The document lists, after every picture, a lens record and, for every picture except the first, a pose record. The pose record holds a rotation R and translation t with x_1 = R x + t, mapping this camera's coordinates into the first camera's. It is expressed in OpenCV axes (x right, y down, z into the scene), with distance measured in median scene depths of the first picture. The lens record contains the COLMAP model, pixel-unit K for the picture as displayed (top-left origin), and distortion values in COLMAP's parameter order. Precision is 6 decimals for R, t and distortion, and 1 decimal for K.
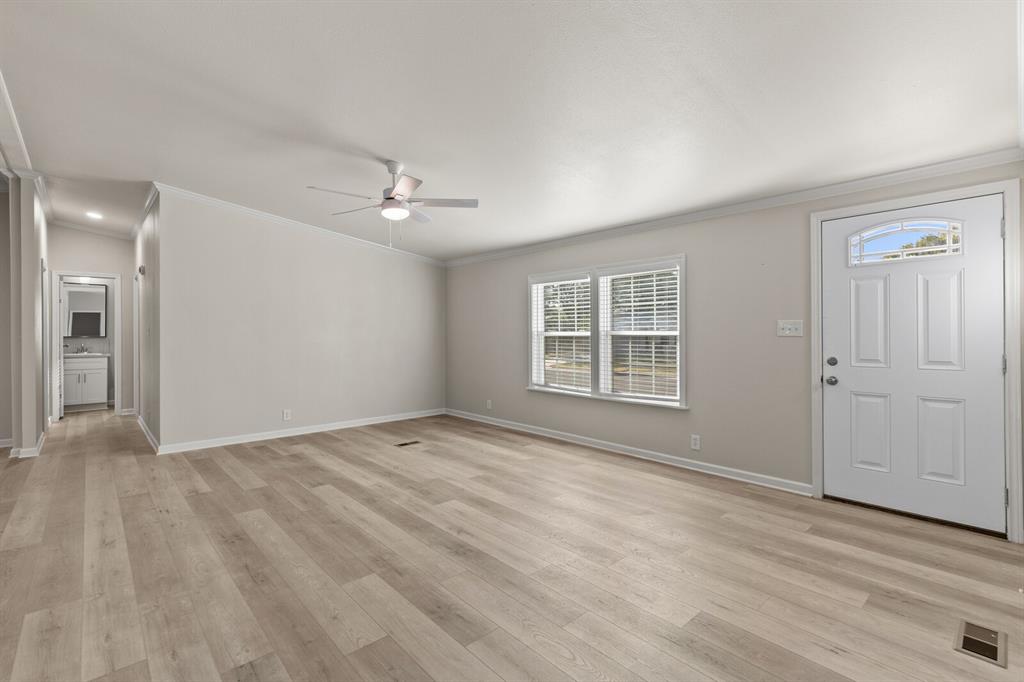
lens RADIAL K [[464.7, 0, 514.9], [0, 464.7, 337.1], [0, 0, 1]] dist [-0.002005, -0.000124]
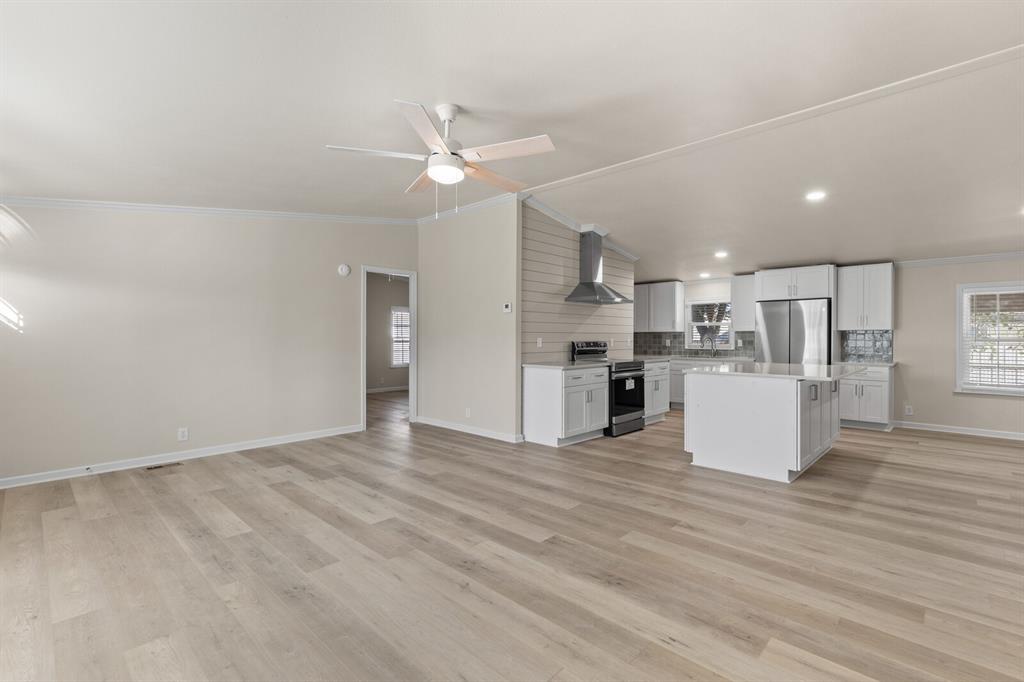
lens RADIAL K [[464.7, 0, 512.4], [0, 464.7, 340.1], [0, 0, 1]] dist [-0.002005, -0.000124]
pose [[-0.997967, -0.000346, -0.063739, -0.327103], [-0.000753, 0.999979, 0.006359, -0.004186], [0.063736, 0.006395, -0.997946, 1.815621]]
